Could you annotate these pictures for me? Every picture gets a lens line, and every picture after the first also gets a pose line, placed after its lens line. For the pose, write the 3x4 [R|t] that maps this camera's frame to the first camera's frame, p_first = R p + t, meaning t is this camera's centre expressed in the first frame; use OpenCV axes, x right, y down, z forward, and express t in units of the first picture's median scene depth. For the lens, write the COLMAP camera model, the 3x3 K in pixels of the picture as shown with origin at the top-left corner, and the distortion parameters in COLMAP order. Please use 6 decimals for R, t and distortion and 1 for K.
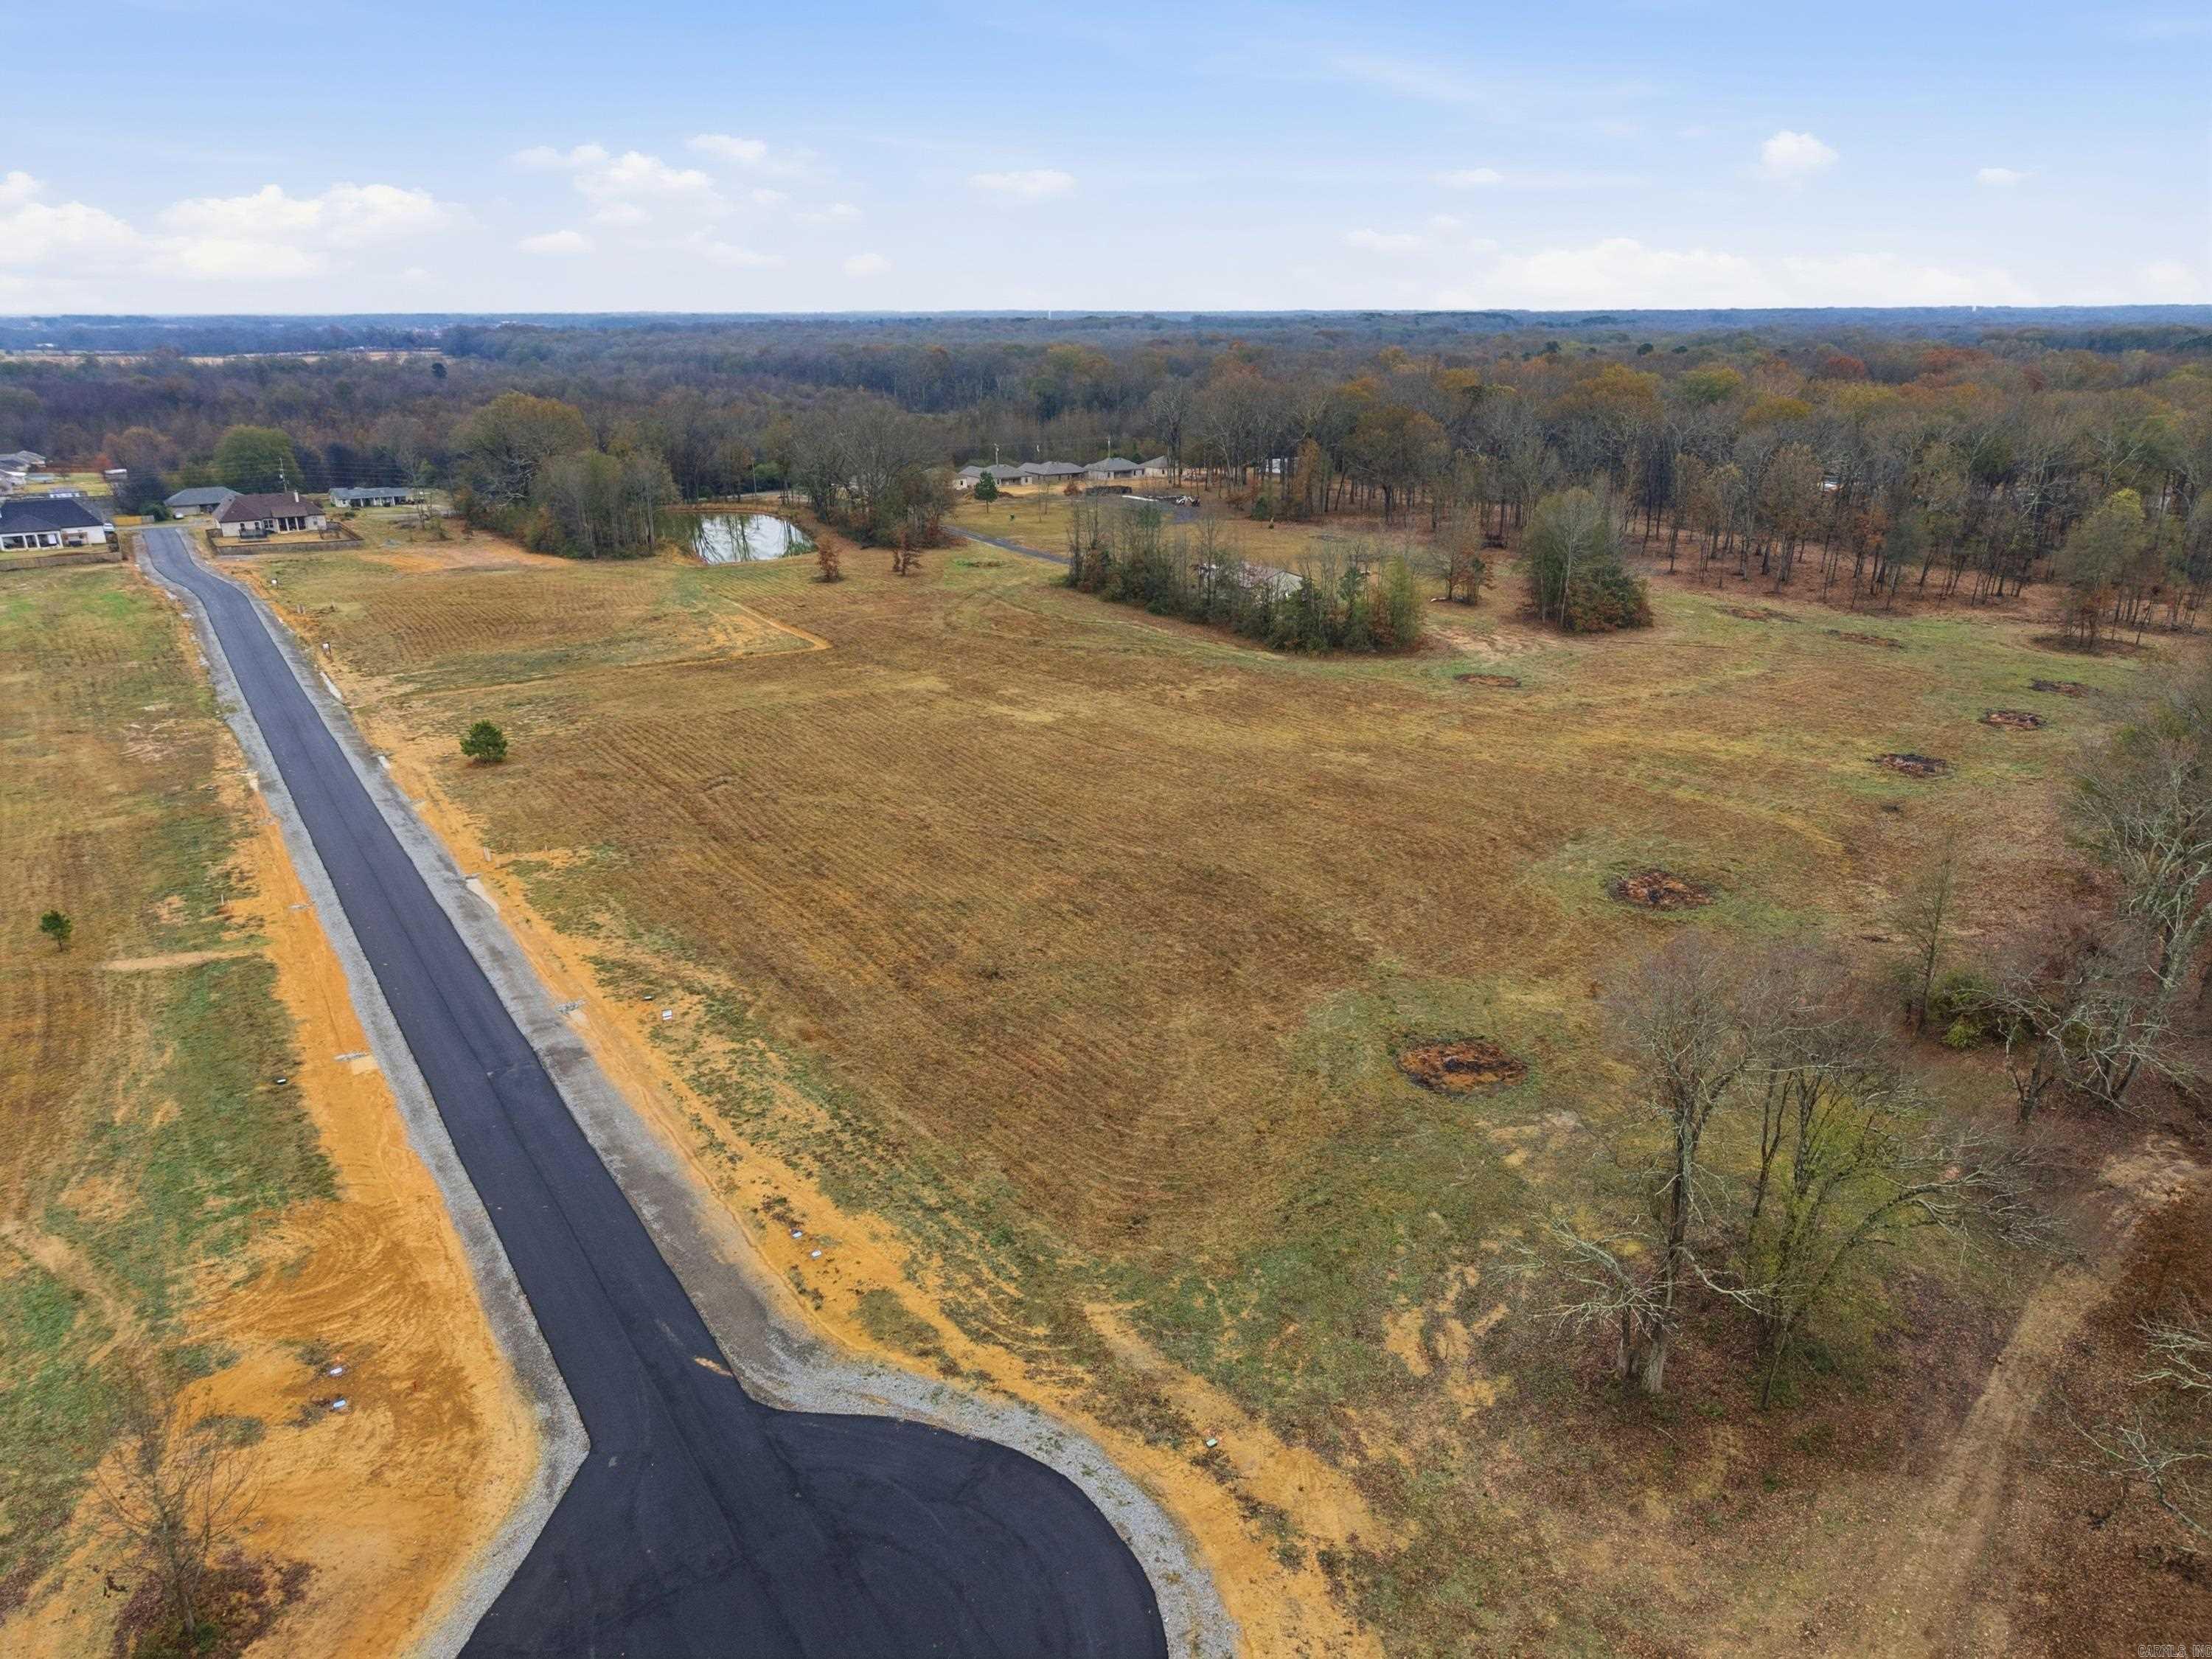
lens RADIAL K [[1472.0, 0, 1109.2], [0, 1472.0, 837.8], [0, 0, 1]] dist [0.043887, -0.055294]
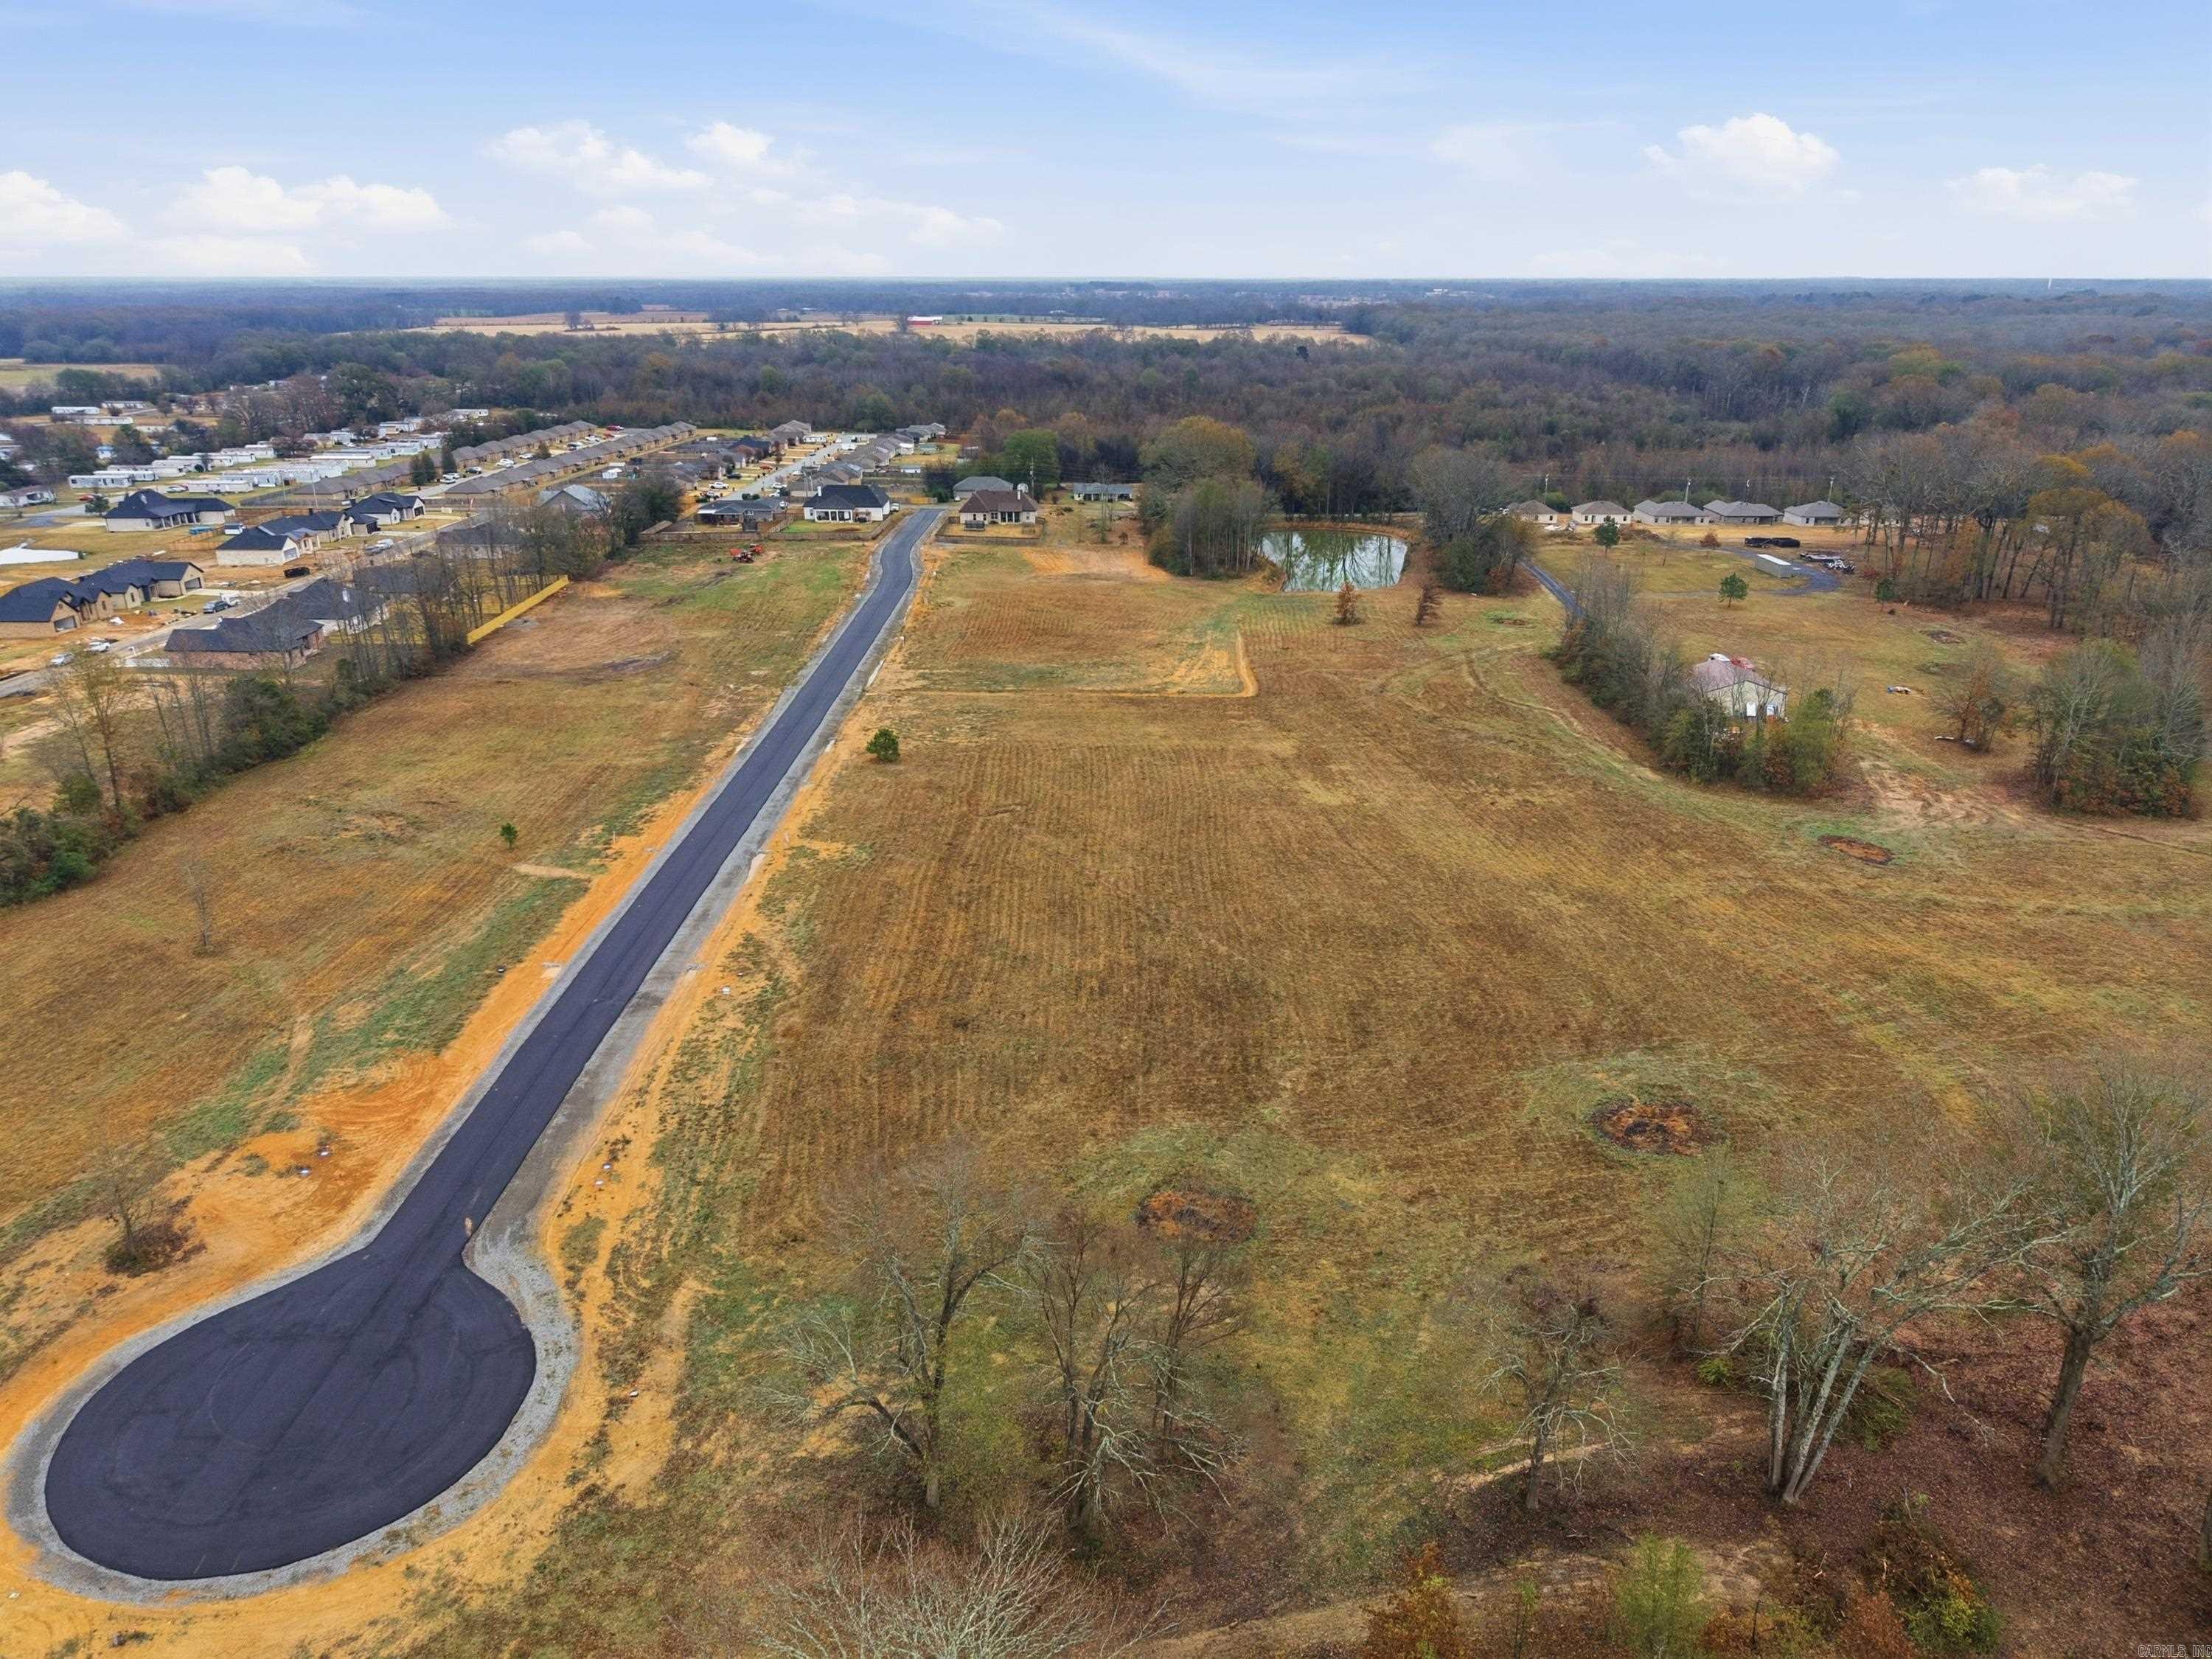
lens RADIAL K [[1472.0, 0, 1109.2], [0, 1472.0, 837.8], [0, 0, 1]] dist [0.043887, -0.055294]
pose [[0.832770, 0.200043, -0.516215, 0.509720], [-0.188525, 0.979176, 0.075318, -0.142510], [0.520532, 0.034597, 0.853141, 0.009136]]
